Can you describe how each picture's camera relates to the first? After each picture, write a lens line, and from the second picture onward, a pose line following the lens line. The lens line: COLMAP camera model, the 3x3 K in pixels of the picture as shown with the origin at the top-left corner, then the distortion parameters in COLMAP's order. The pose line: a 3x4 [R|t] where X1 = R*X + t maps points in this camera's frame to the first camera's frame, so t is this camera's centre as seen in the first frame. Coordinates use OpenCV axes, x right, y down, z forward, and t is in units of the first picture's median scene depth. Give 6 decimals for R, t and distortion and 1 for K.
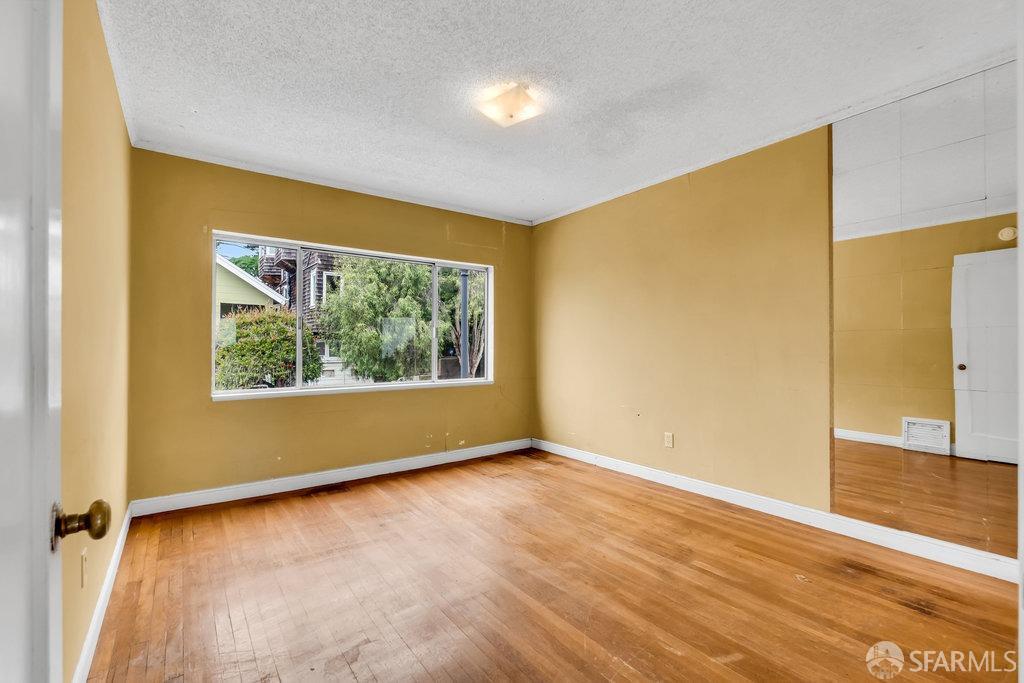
lens RADIAL K [[441.7, 0, 502.3], [0, 441.7, 343.4], [0, 0, 1]] dist [-0.002614, -0.000344]
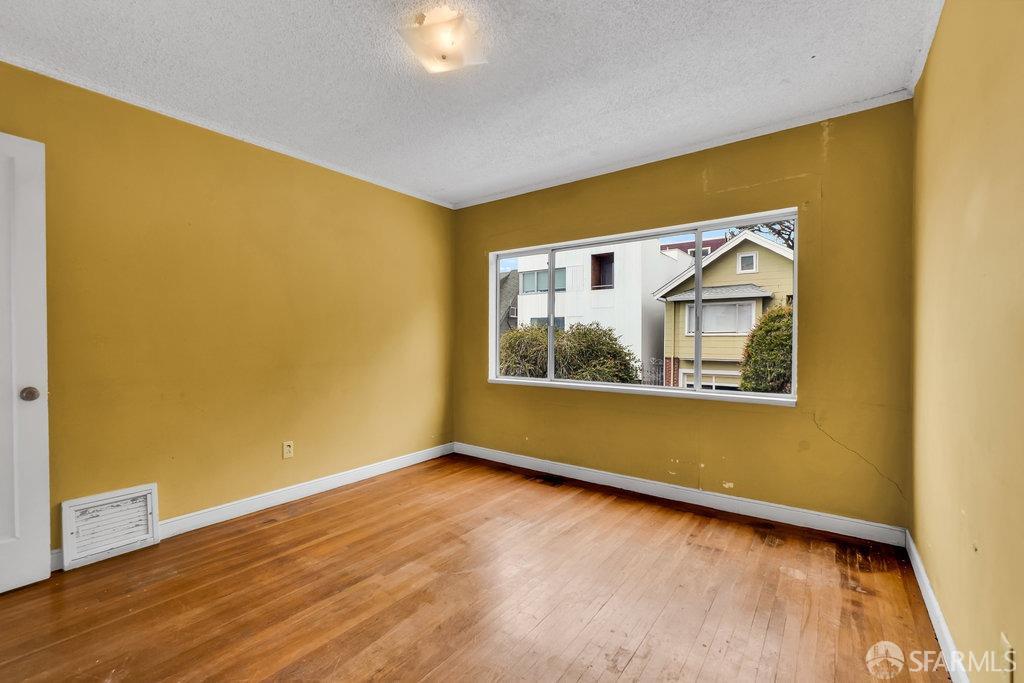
lens RADIAL K [[441.7, 0, 502.3], [0, 441.7, 343.4], [0, 0, 1]] dist [-0.002614, -0.000344]
pose [[0.289091, 0.009679, -0.957253, 0.545127], [0.004683, 0.999923, 0.011525, -0.001966], [0.957290, -0.007814, 0.289023, 0.572473]]
